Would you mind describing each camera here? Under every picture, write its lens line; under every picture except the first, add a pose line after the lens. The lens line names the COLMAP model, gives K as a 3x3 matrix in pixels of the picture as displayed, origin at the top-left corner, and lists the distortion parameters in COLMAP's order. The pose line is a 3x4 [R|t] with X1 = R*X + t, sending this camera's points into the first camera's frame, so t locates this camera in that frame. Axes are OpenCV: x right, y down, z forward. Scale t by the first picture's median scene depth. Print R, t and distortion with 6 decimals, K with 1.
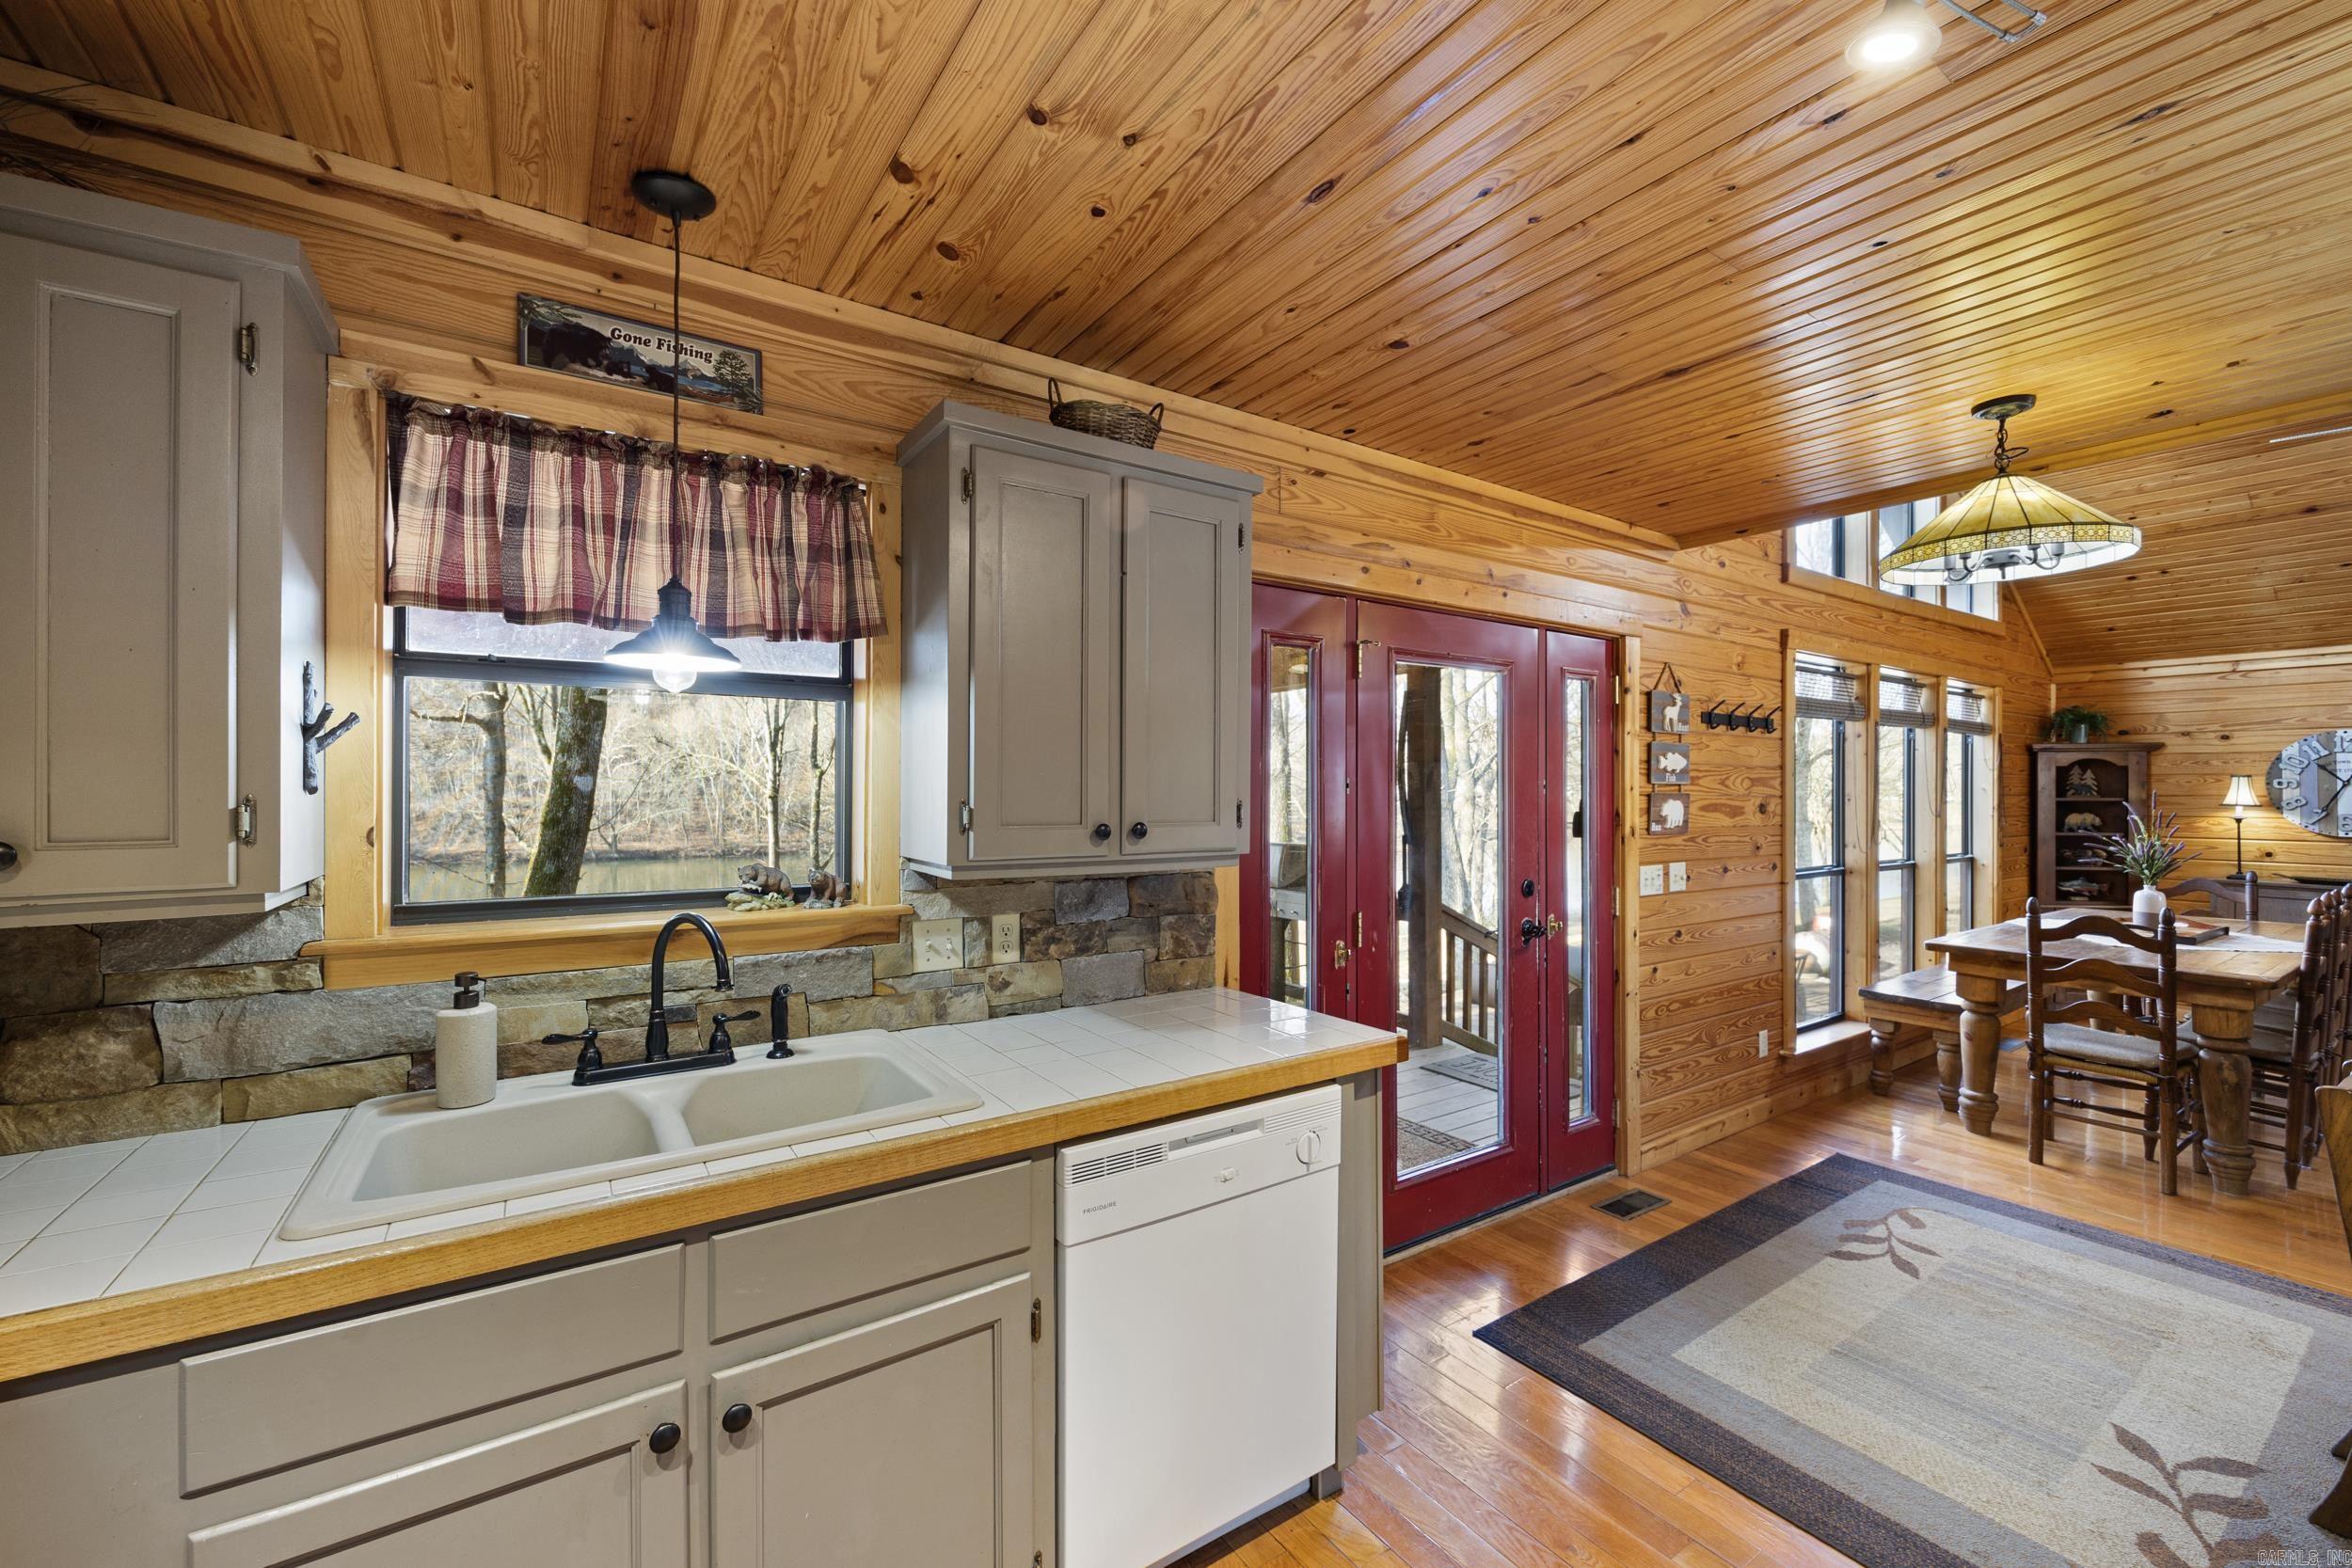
lens RADIAL K [[955.0, 0, 1168.8], [0, 955.0, 783.2], [0, 0, 1]] dist [0.000513, 0.001320]
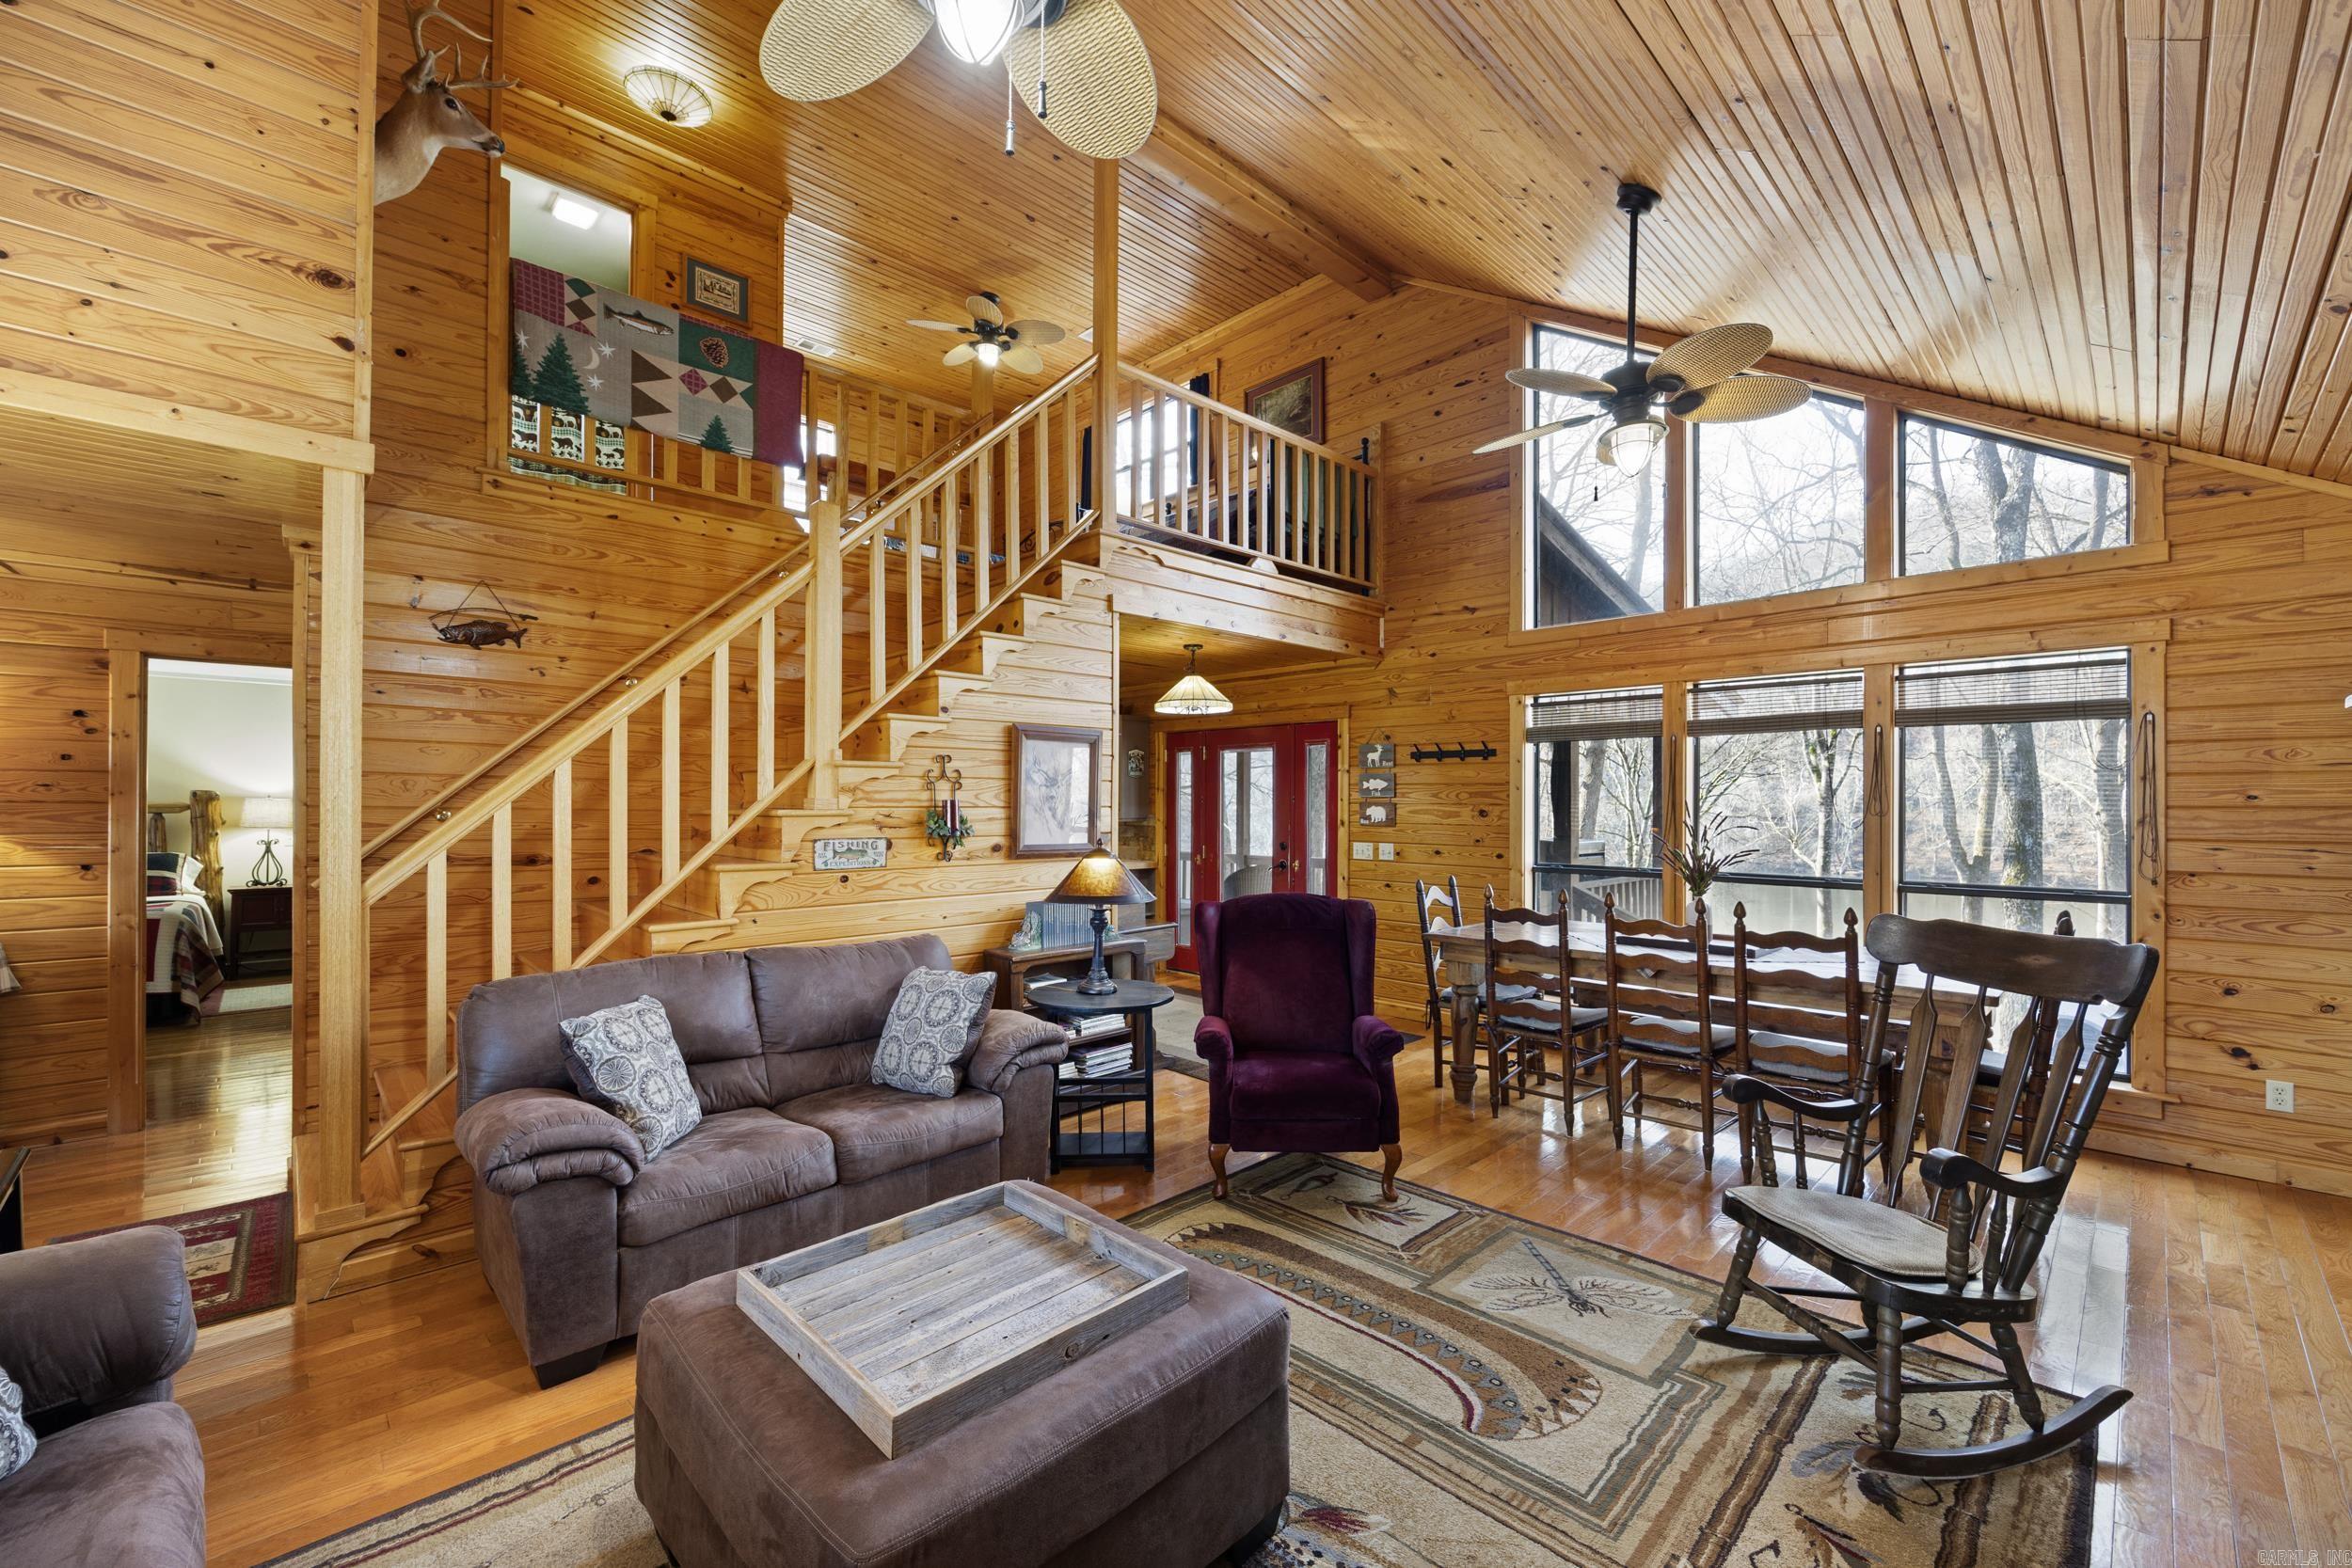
lens RADIAL K [[955.0, 0, 1185.5], [0, 955.0, 796.0], [0, 0, 1]] dist [0.000513, 0.001320]
pose [[0.173533, -0.007406, -0.984800, 2.098608], [0.005349, 0.999964, -0.006578, 0.008696], [0.984814, -0.004126, 0.173566, 0.343671]]
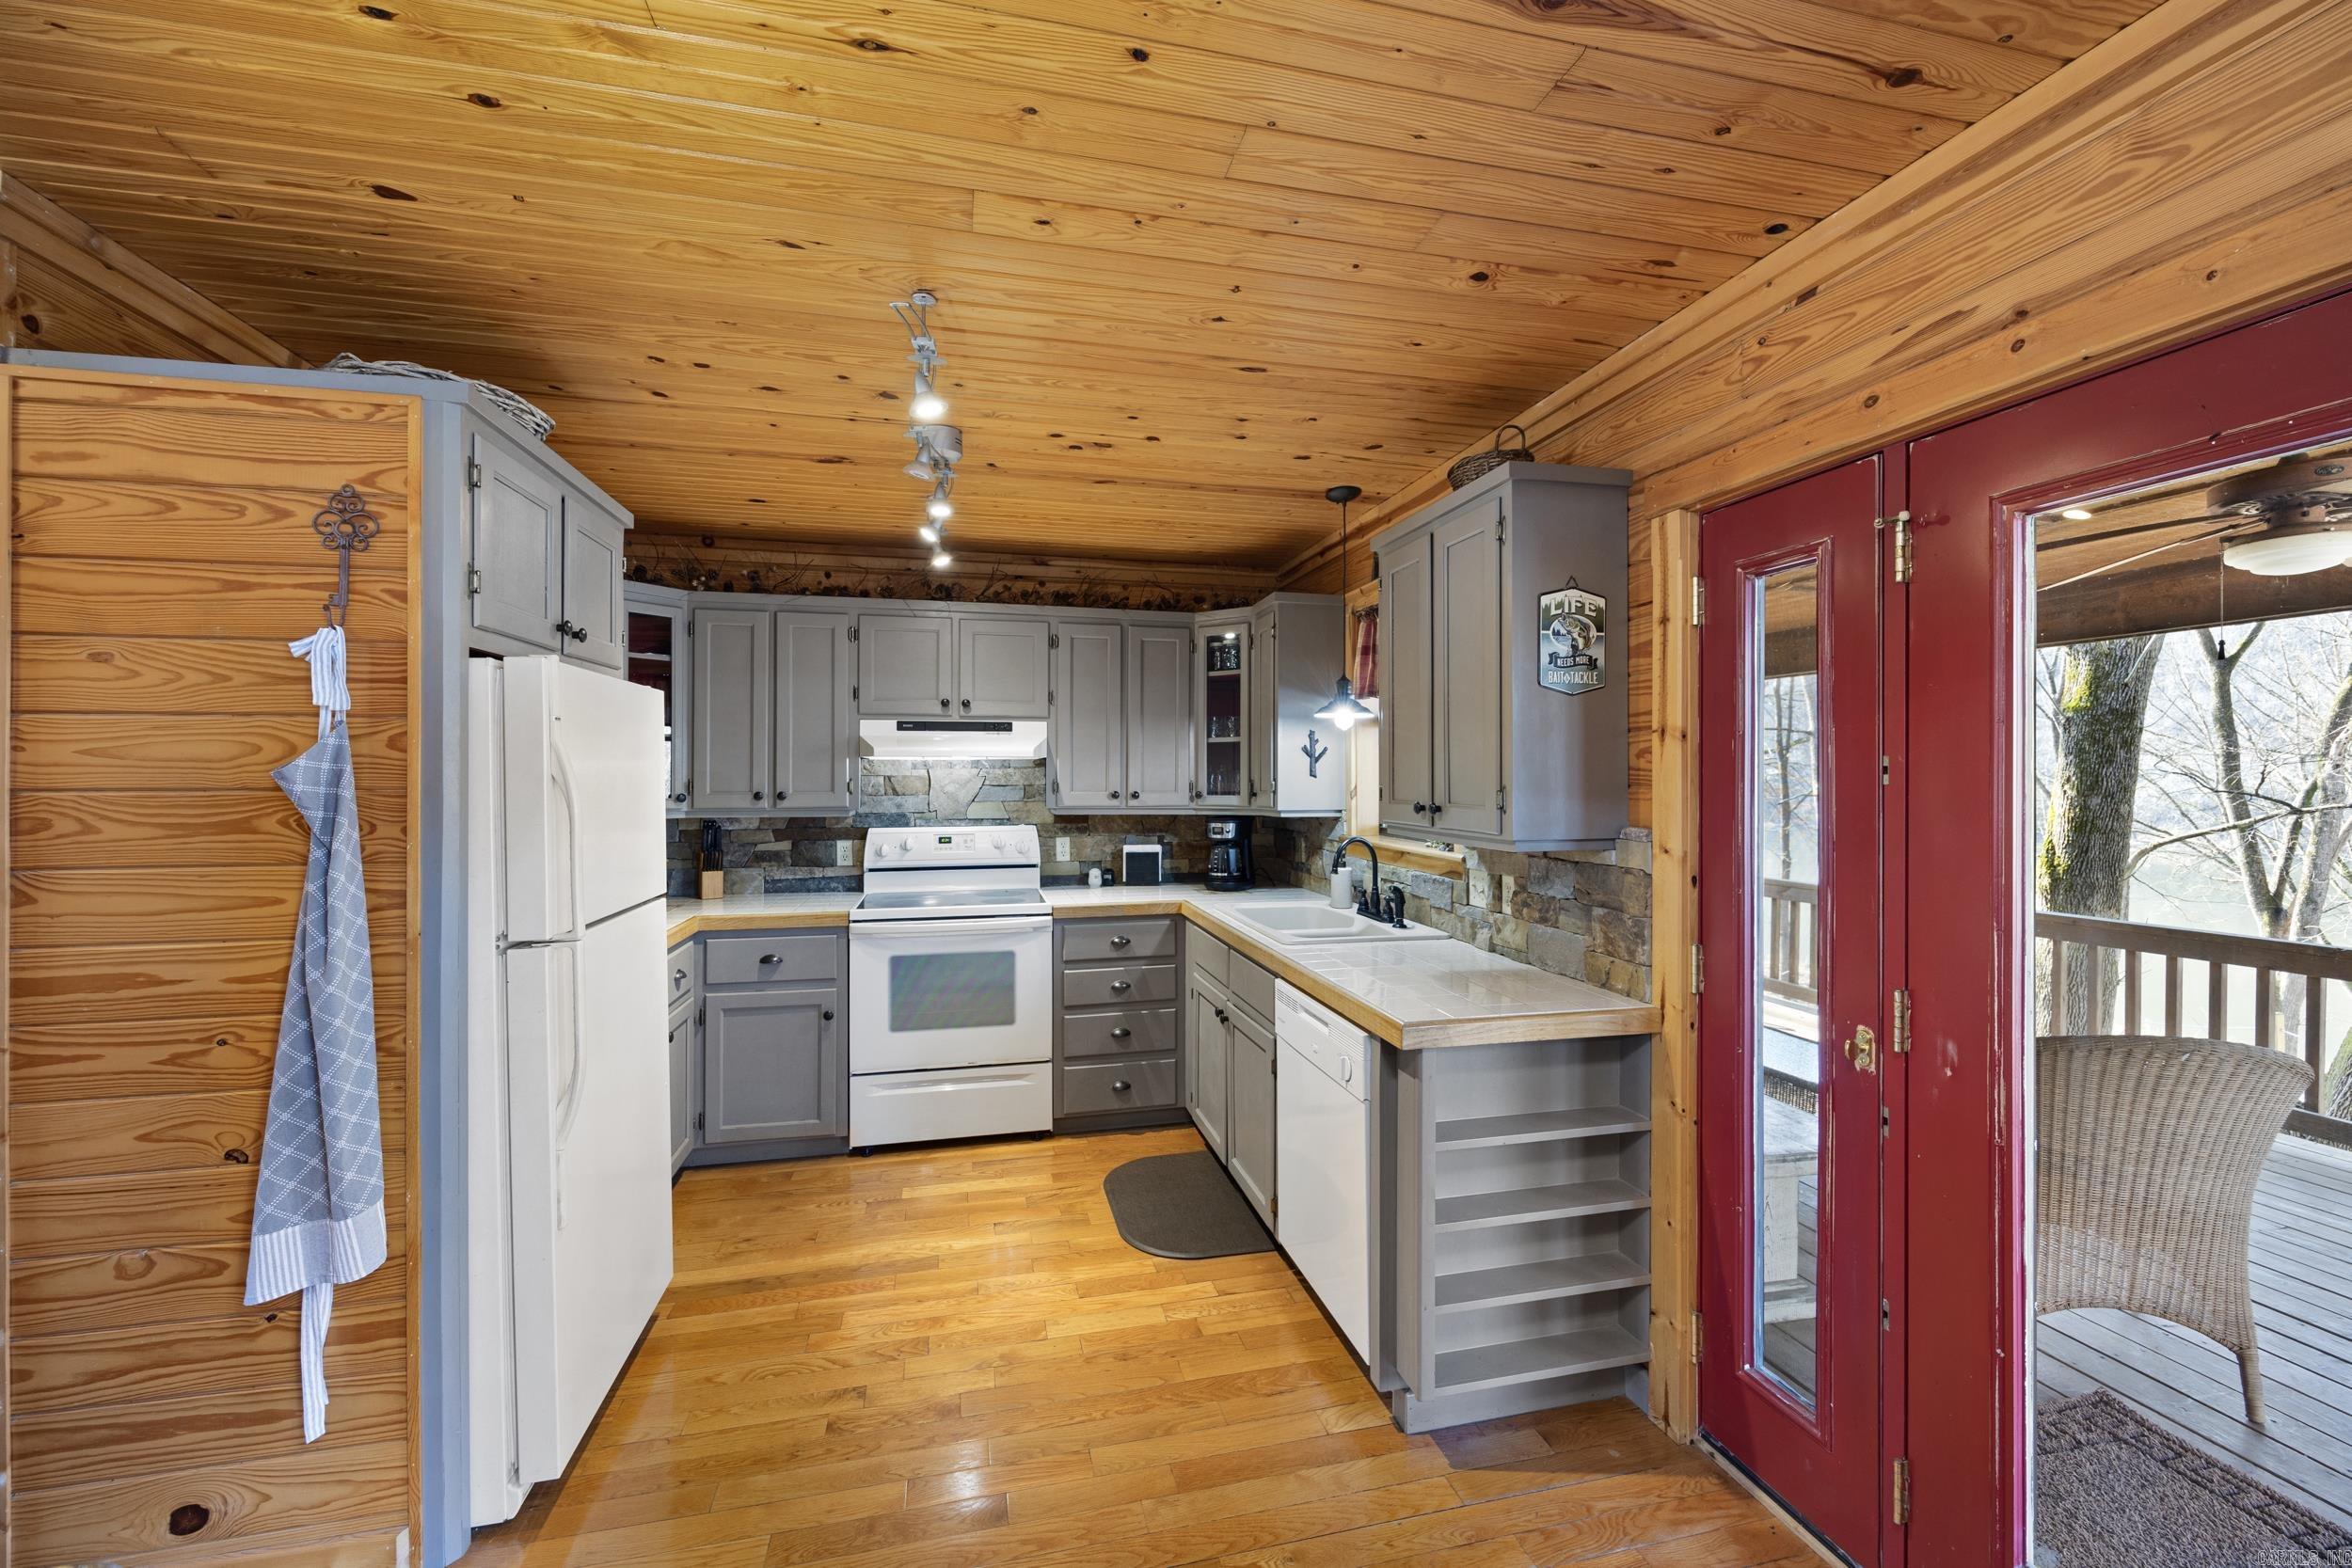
lens RADIAL K [[955.0, 0, 1179.0], [0, 955.0, 779.2], [0, 0, 1]] dist [0.000513, 0.001320]
pose [[-0.359362, 0.003124, -0.933193, 0.649671], [0.004239, 0.999990, 0.001716, 0.003202], [0.933189, -0.003339, -0.359371, 0.584967]]
